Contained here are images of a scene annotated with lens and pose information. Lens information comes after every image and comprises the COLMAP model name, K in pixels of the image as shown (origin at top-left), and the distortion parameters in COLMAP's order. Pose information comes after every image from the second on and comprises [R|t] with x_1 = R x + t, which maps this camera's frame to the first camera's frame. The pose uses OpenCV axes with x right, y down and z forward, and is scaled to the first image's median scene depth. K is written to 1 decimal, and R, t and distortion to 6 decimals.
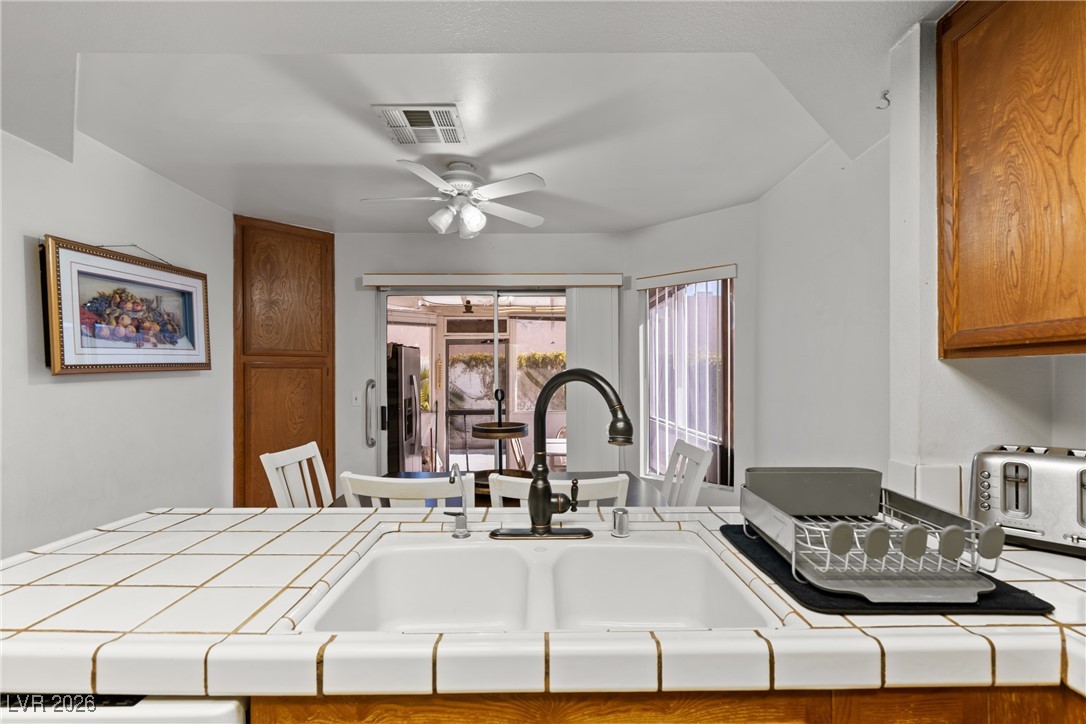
lens RADIAL K [[497.8, 0, 545.2], [0, 497.8, 374.9], [0, 0, 1]] dist [-0.008079, 0.003384]
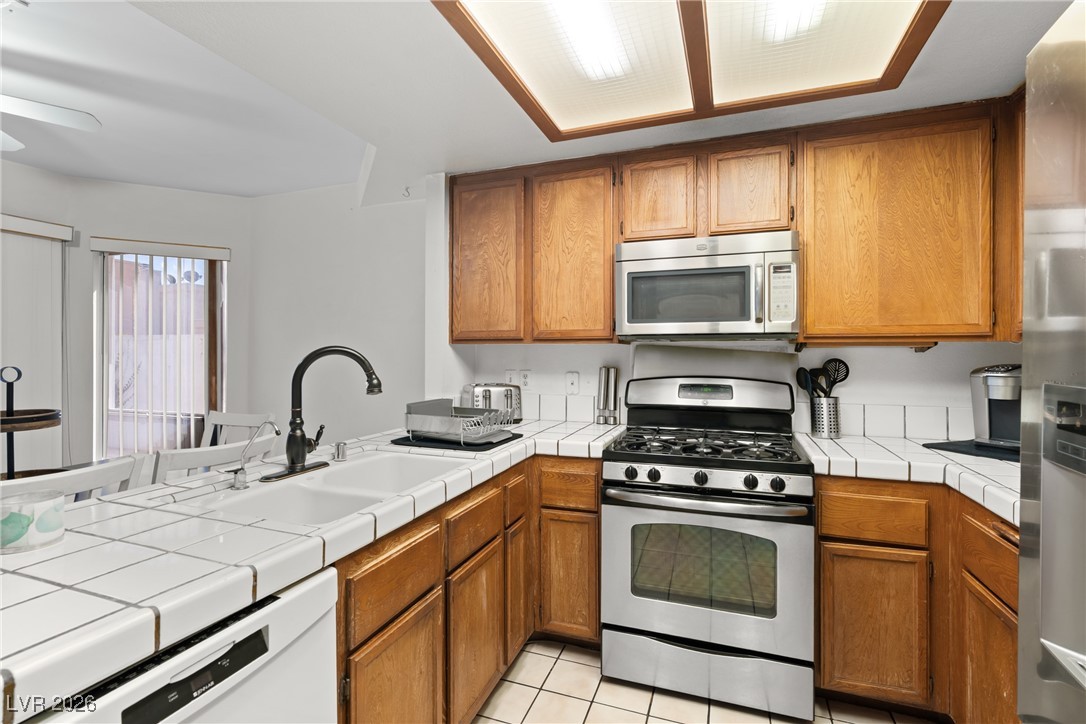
lens RADIAL K [[497.8, 0, 546.8], [0, 497.8, 351.9], [0, 0, 1]] dist [-0.008079, 0.003384]
pose [[0.344585, 0.006358, 0.938734, -0.503306], [-0.006297, 0.999970, -0.004461, 0.003301], [-0.938734, -0.004374, 0.344614, -0.033876]]
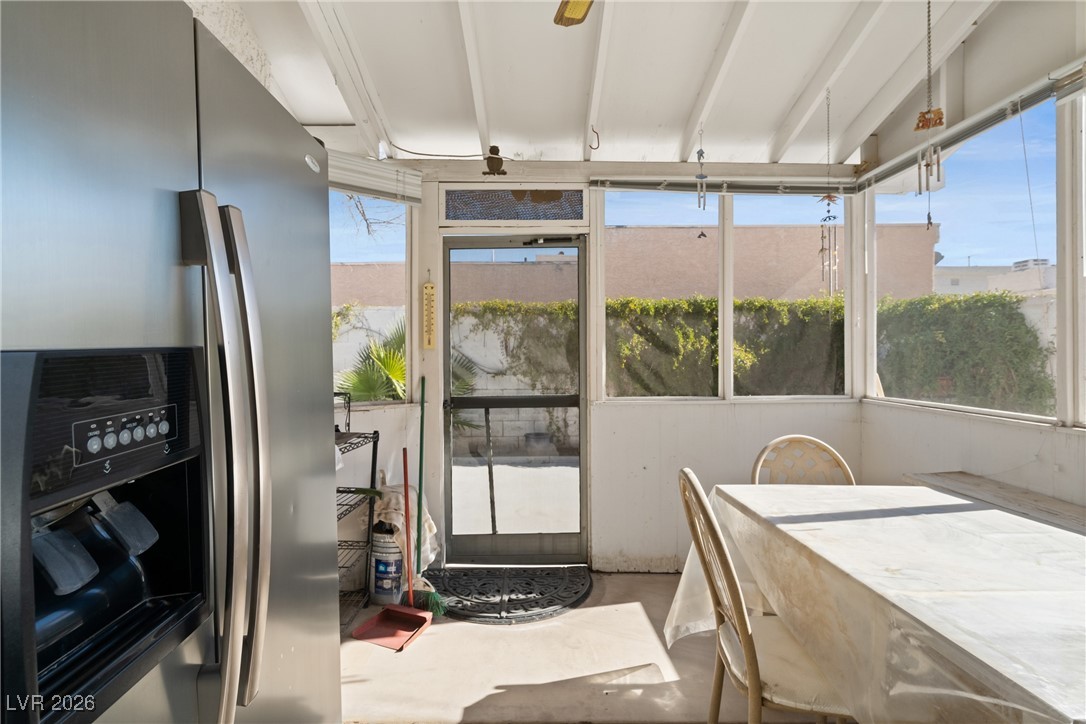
lens RADIAL K [[497.8, 0, 545.5], [0, 497.8, 358.1], [0, 0, 1]] dist [-0.008079, 0.003384]
pose [[0.999995, 0.000405, 0.003152, -0.300718], [-0.000442, 0.999929, 0.011881, 0.083387], [-0.003147, -0.011882, 0.999924, 1.519001]]
